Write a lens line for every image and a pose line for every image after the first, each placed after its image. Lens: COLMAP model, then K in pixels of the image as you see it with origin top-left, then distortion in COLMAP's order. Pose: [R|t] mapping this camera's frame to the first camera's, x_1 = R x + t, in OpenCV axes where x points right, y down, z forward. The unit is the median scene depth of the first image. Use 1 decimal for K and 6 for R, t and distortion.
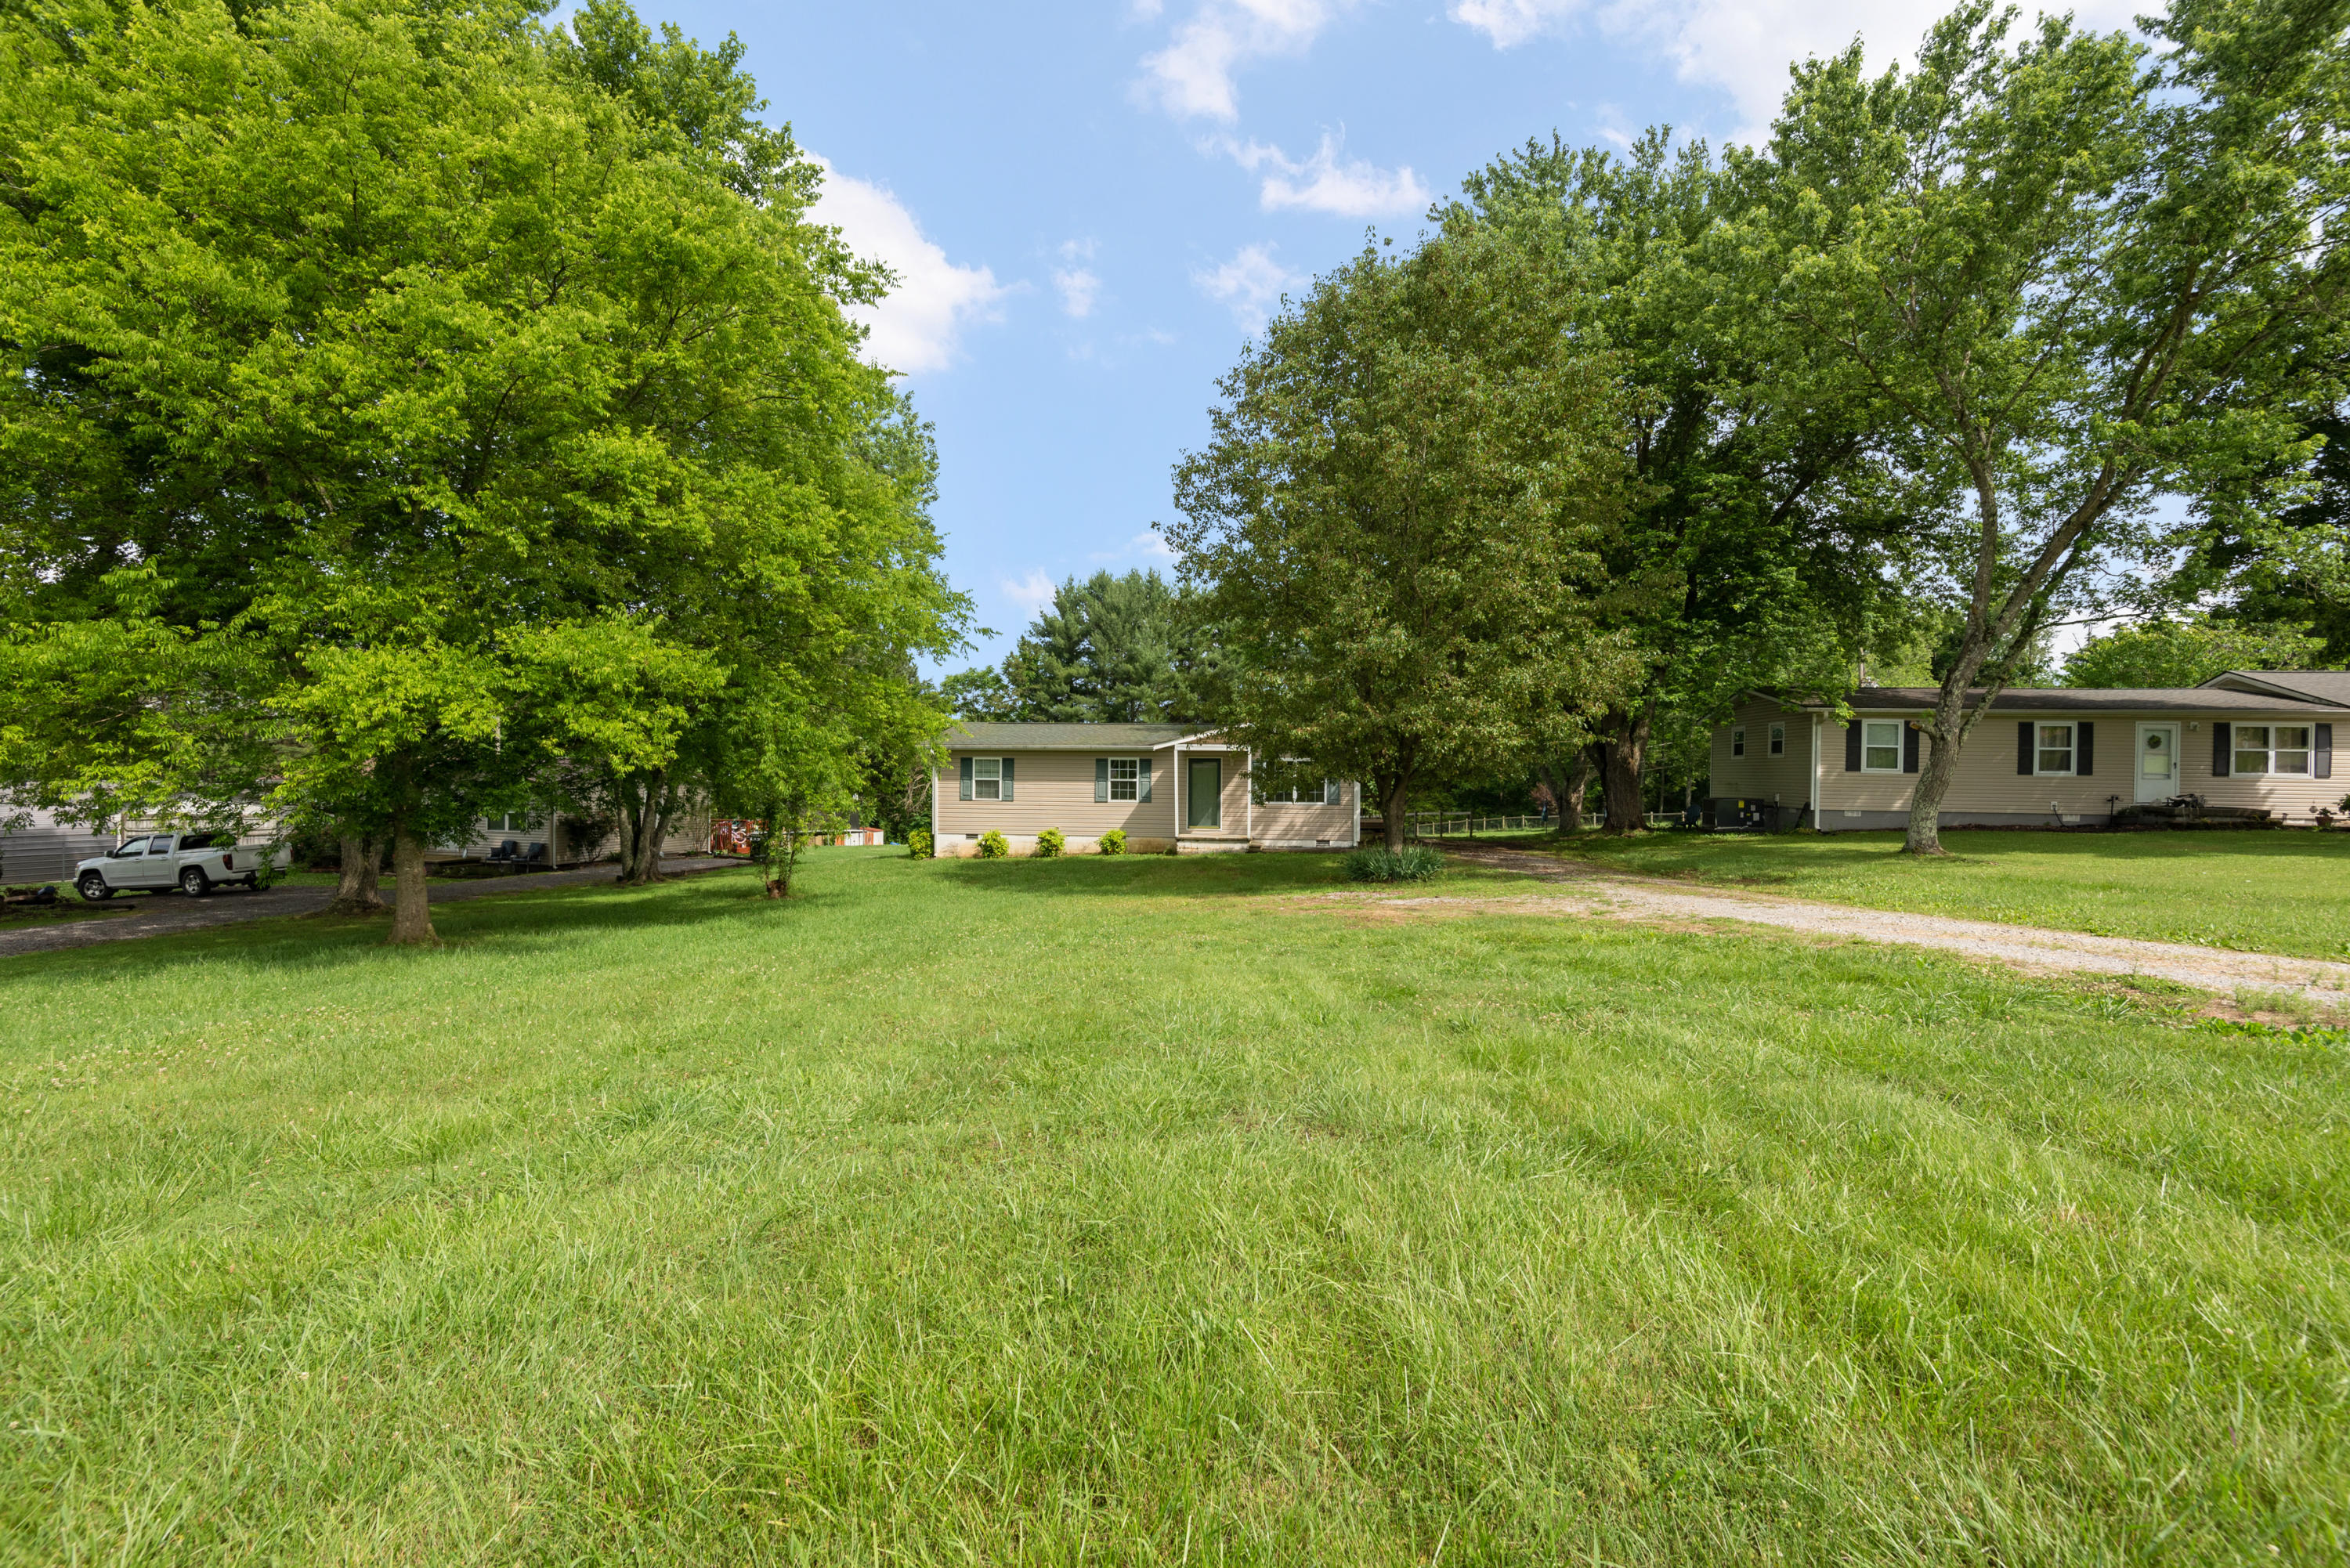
lens RADIAL K [[1079.2, 0, 1158.2], [0, 1079.2, 782.7], [0, 0, 1]] dist [0.029419, -0.016389]
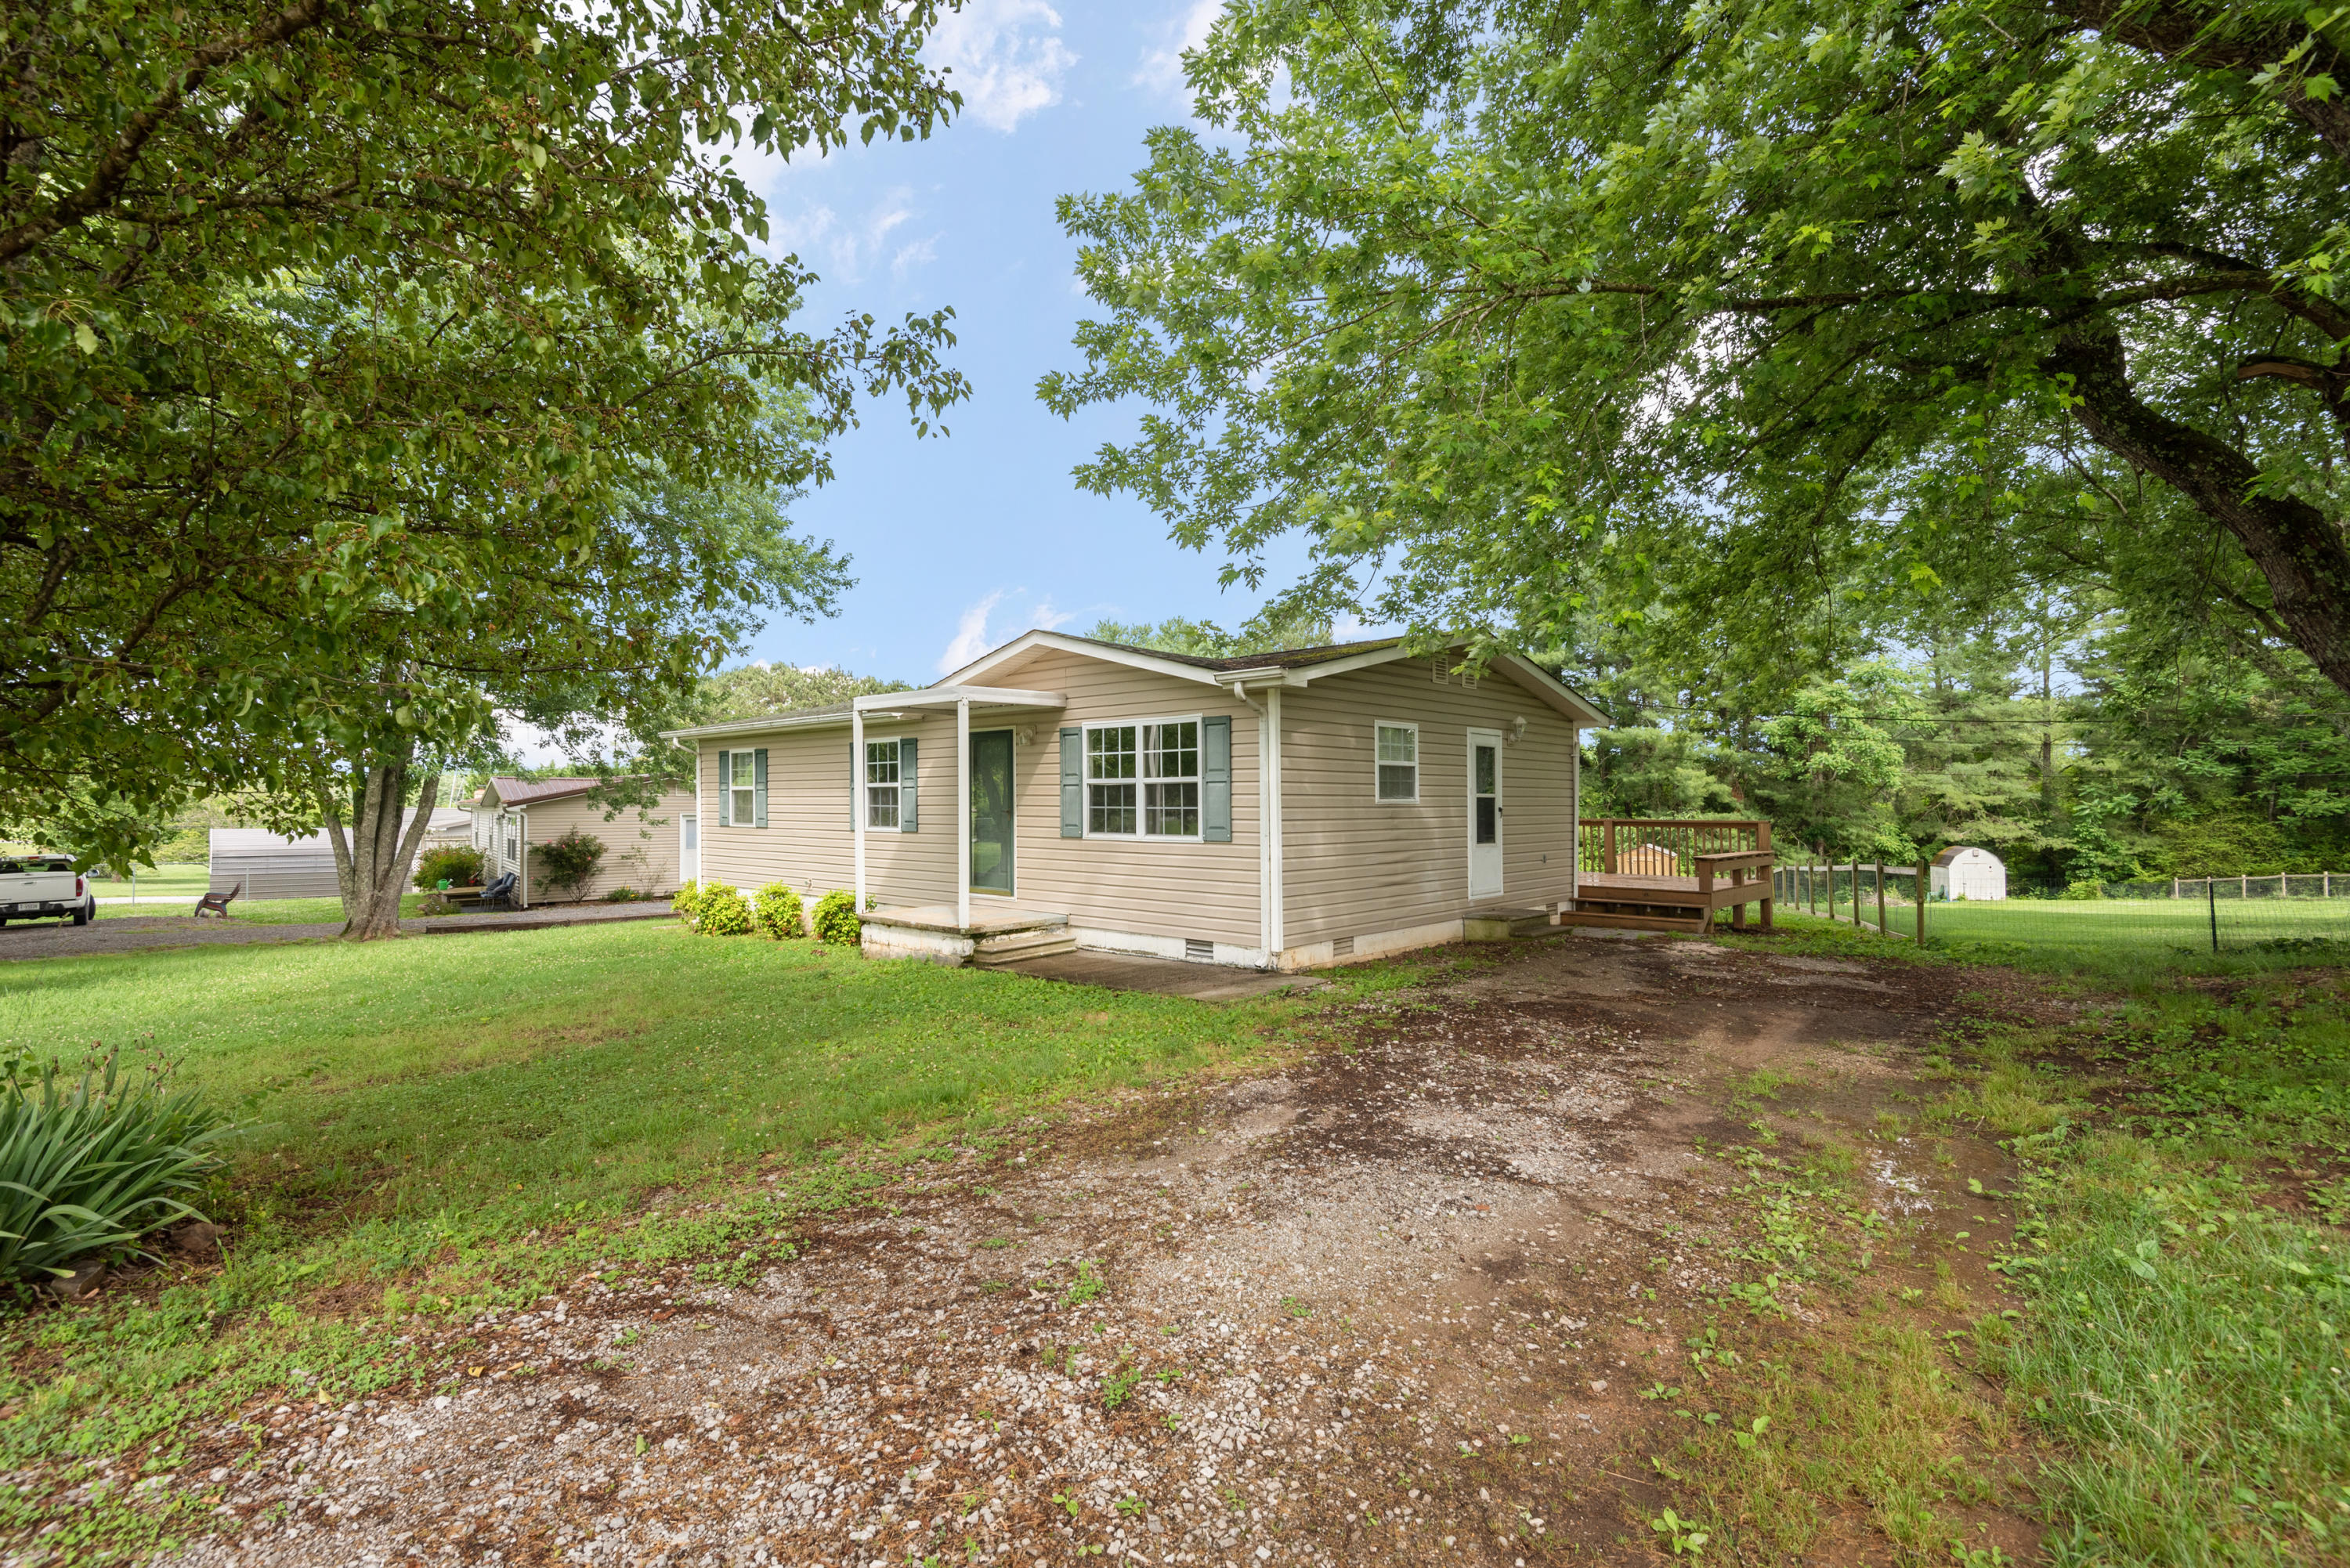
lens RADIAL K [[1079.2, 0, 1172.4], [0, 1079.2, 764.3], [0, 0, 1]] dist [0.029419, -0.016389]
pose [[0.832631, -0.028040, -0.553118, 0.346360], [0.003433, 0.998960, -0.045475, 0.010649], [0.553818, 0.035965, 0.831861, 0.685632]]
